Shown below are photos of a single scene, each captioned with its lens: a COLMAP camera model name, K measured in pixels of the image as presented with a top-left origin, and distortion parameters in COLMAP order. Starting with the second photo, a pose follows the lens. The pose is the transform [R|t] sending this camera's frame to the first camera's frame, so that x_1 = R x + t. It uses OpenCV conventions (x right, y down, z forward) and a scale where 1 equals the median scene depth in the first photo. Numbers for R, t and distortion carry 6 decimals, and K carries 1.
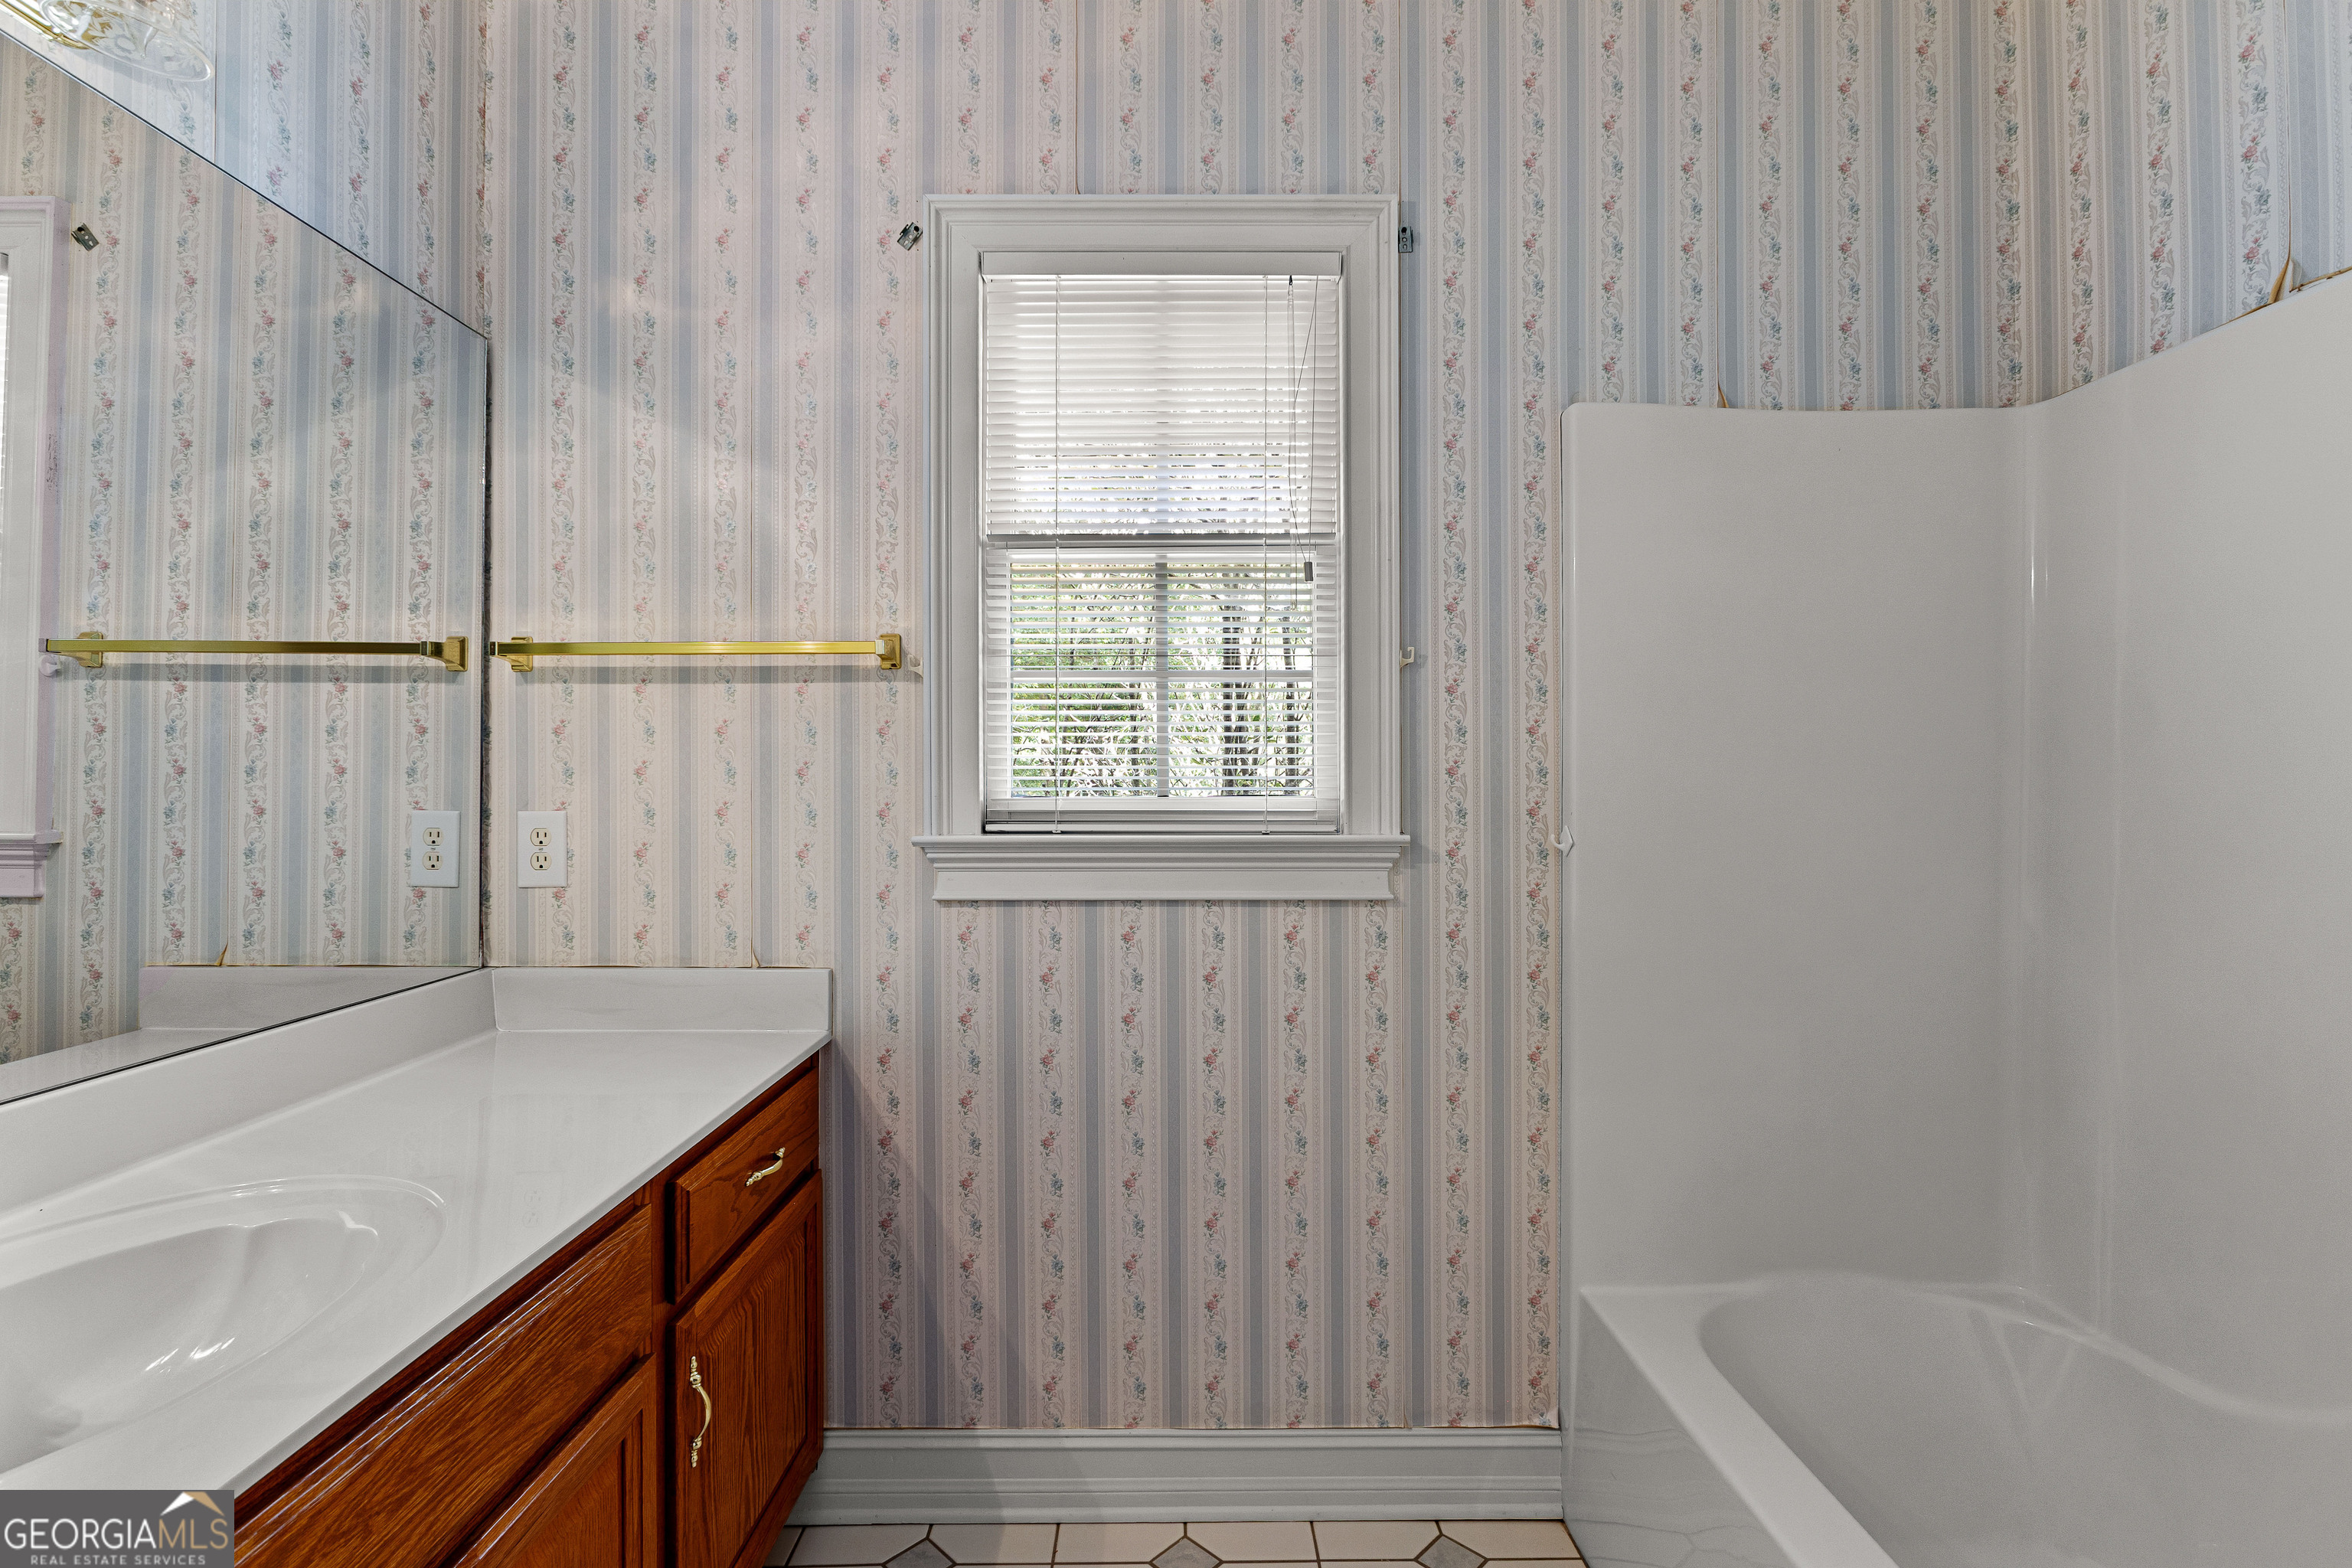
lens RADIAL K [[1047.4, 0, 1181.0], [0, 1047.4, 773.8], [0, 0, 1]] dist [-0.005664, -0.001286]
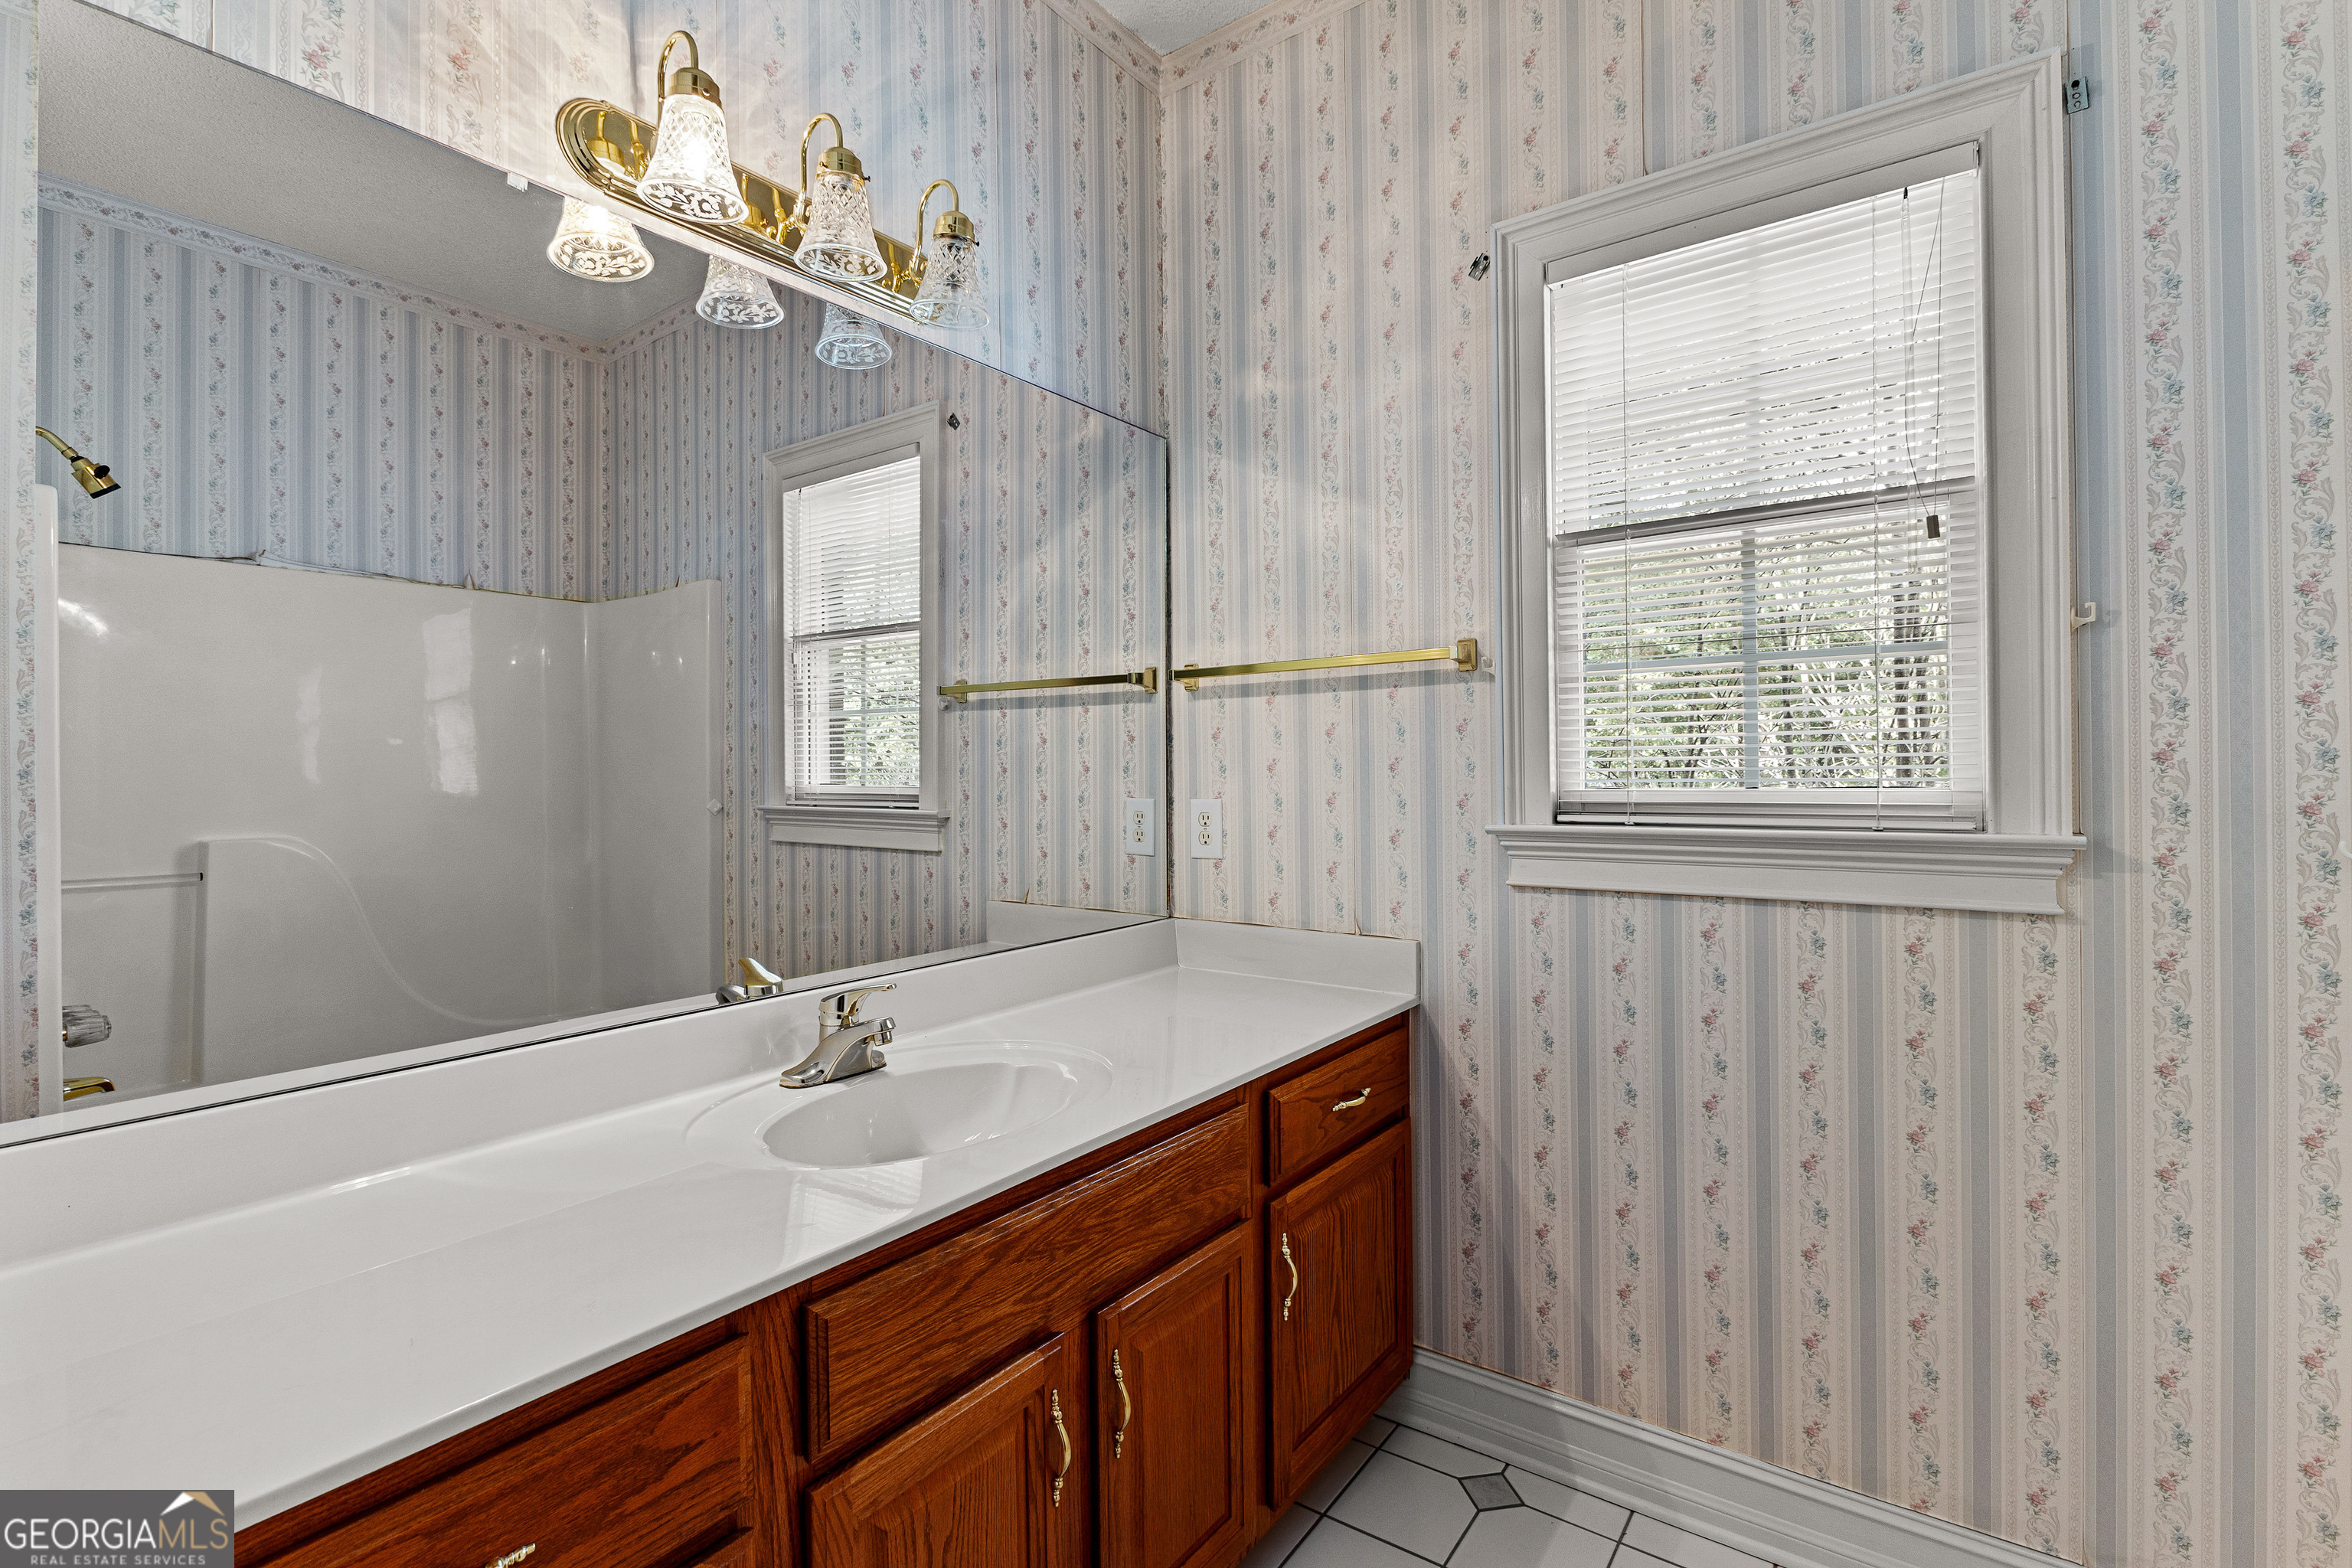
lens RADIAL K [[1047.4, 0, 1170.6], [0, 1047.4, 779.9], [0, 0, 1]] dist [-0.005664, -0.001286]
pose [[0.803507, -0.003304, -0.595286, 0.122940], [0.011245, 0.999890, 0.009628, -0.000687], [0.595188, -0.014430, 0.803457, -0.060804]]
